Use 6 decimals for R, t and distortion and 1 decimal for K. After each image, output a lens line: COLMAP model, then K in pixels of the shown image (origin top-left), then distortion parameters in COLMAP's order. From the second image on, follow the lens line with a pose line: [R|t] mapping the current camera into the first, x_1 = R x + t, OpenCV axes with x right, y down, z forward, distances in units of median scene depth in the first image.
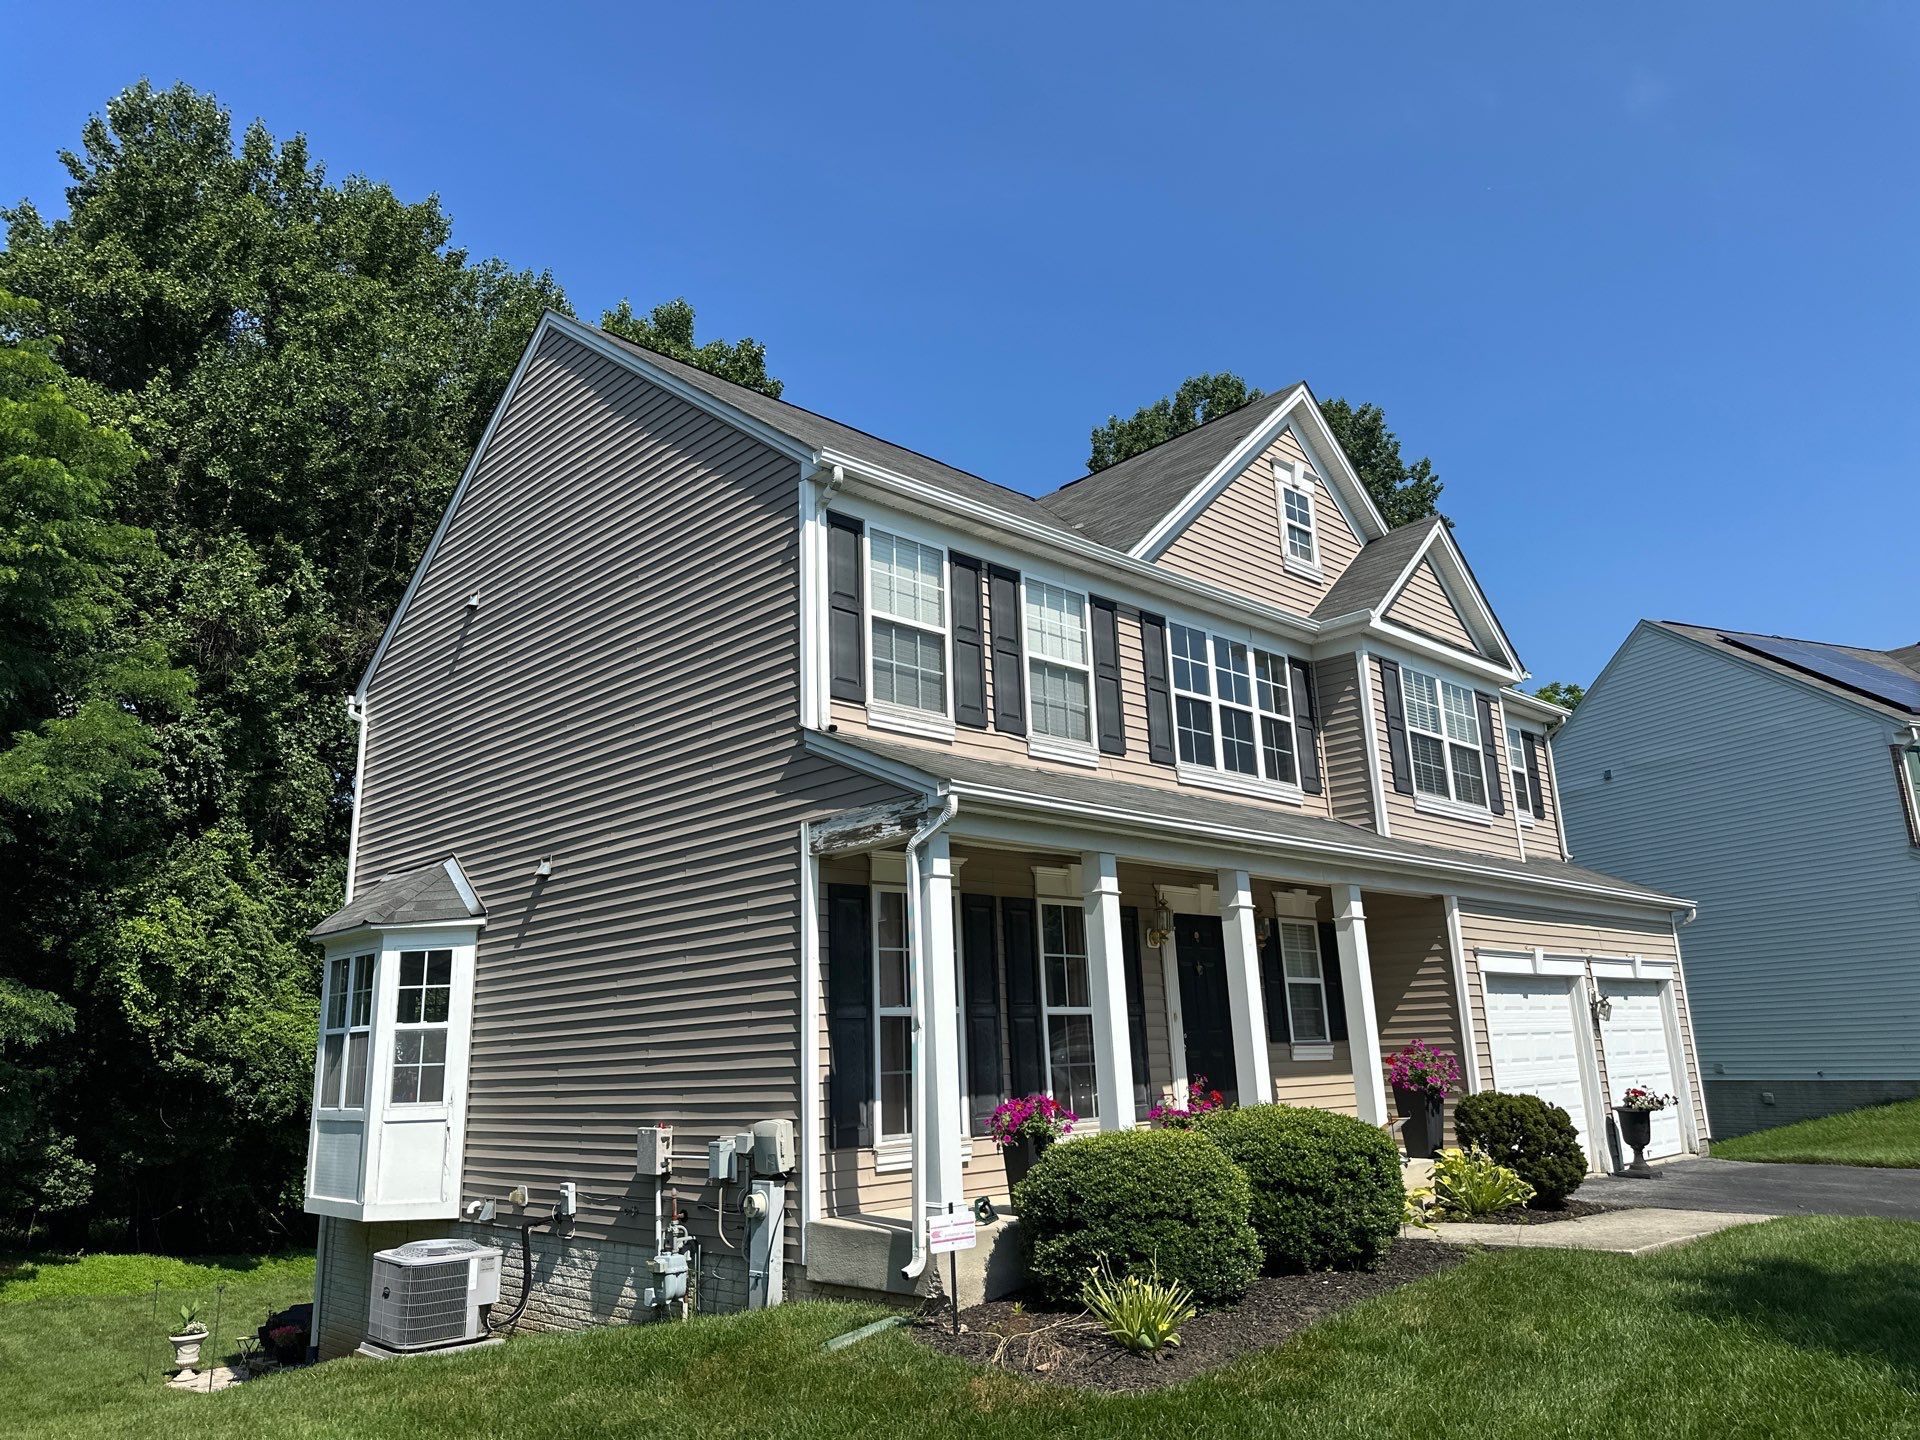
lens RADIAL K [[1370.4, 0, 960.0], [0, 1370.4, 720.0], [0, 0, 1]] dist [0.101061, -0.152598]
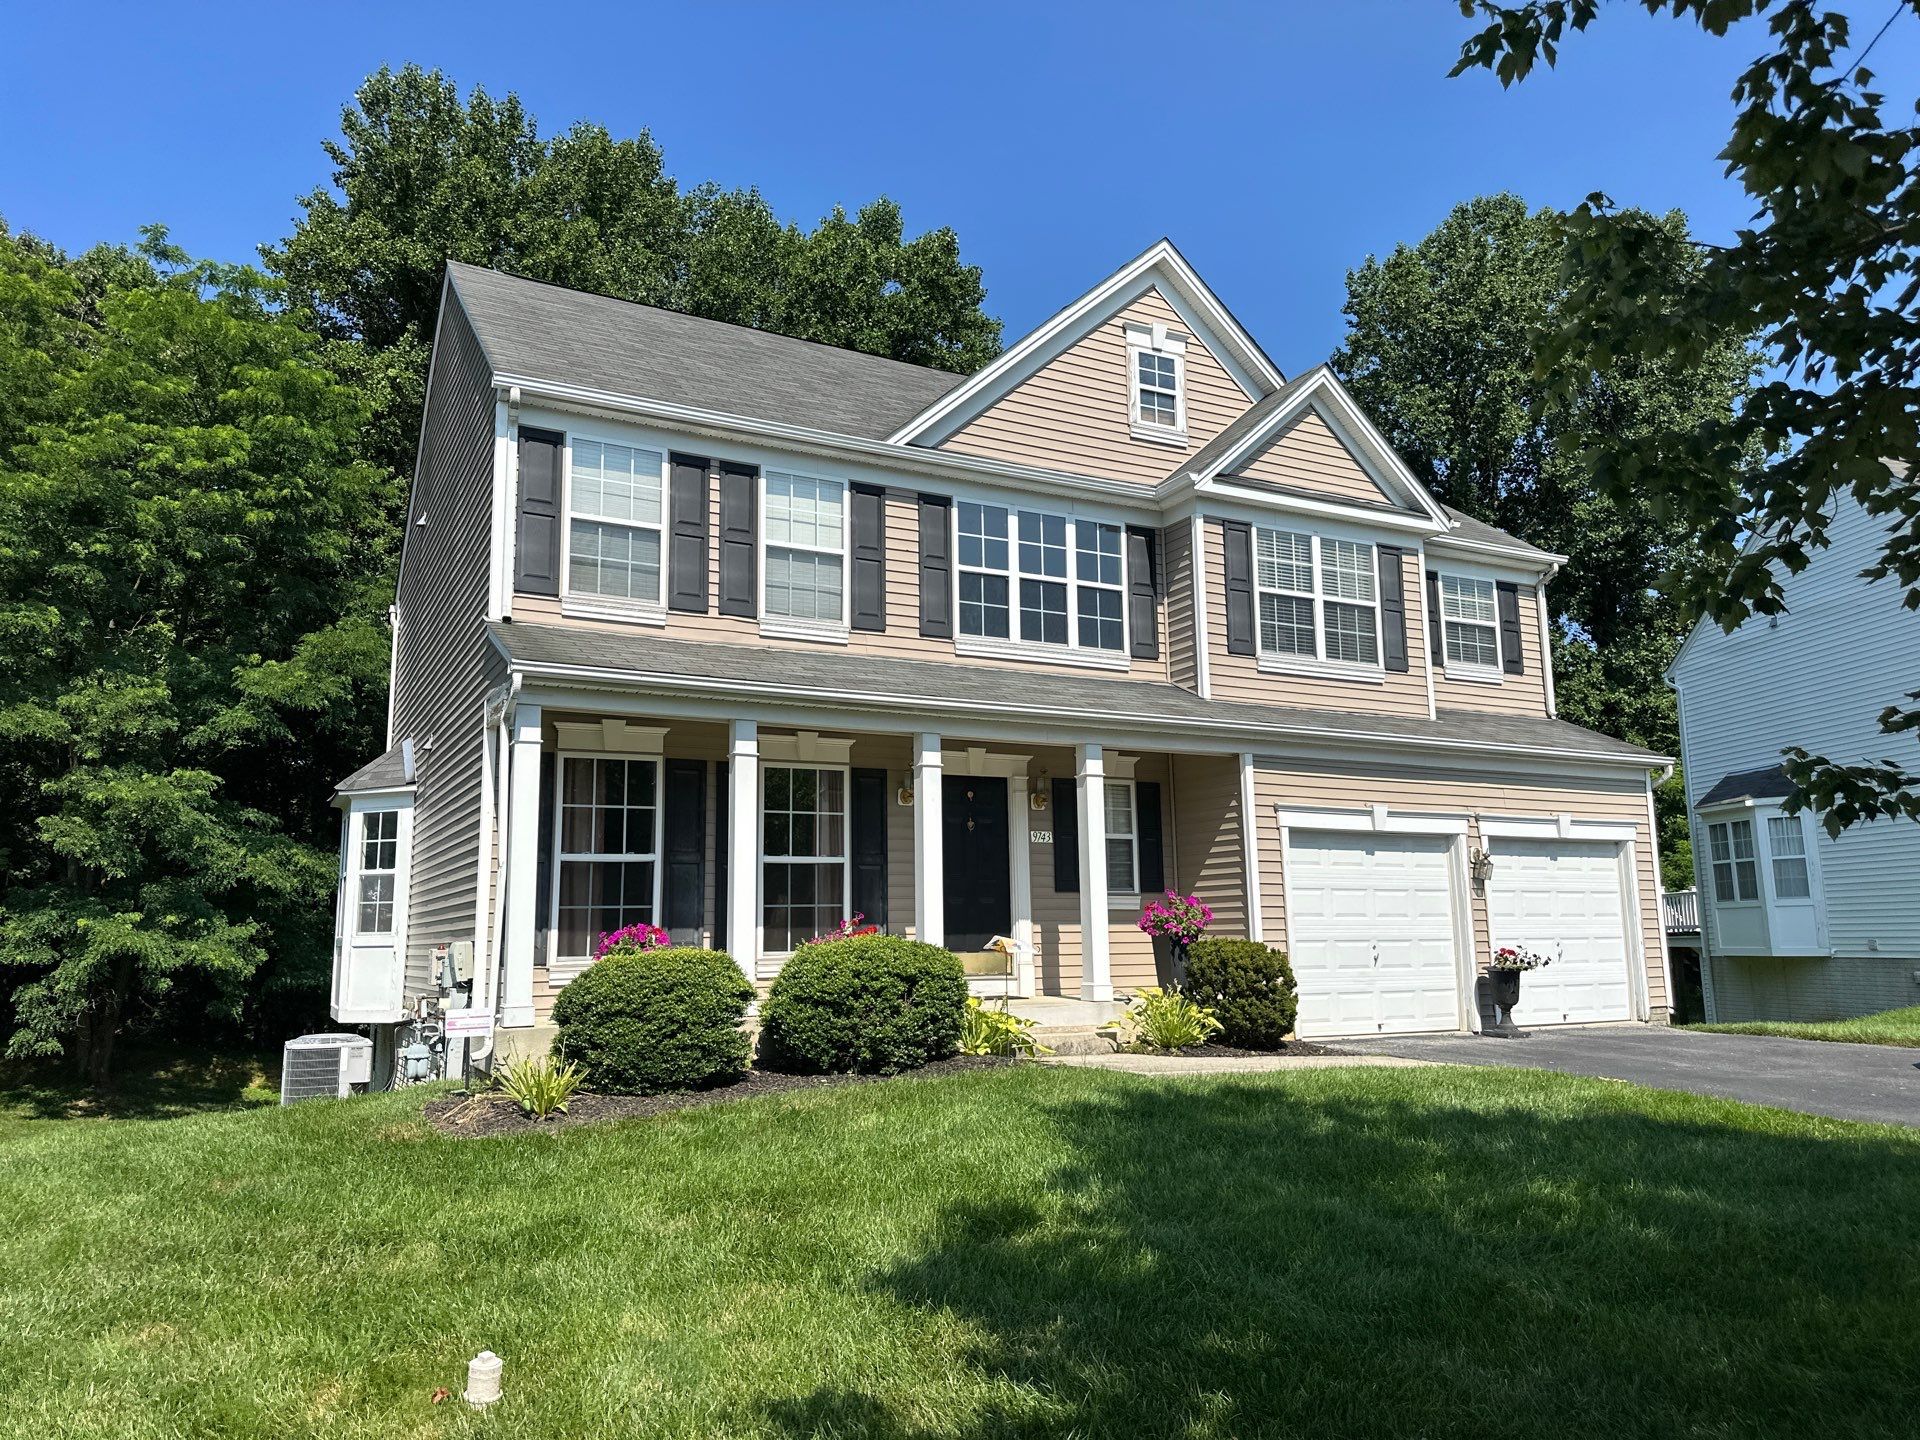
lens RADIAL K [[1361.7, 0, 963.2], [0, 1361.7, 745.2], [0, 0, 1]] dist [0.182475, -0.366105]
pose [[0.957984, -0.019132, -0.286182, 0.426205], [0.048387, 0.994252, 0.095505, 0.013708], [0.282709, -0.105339, 0.953404, -0.018721]]
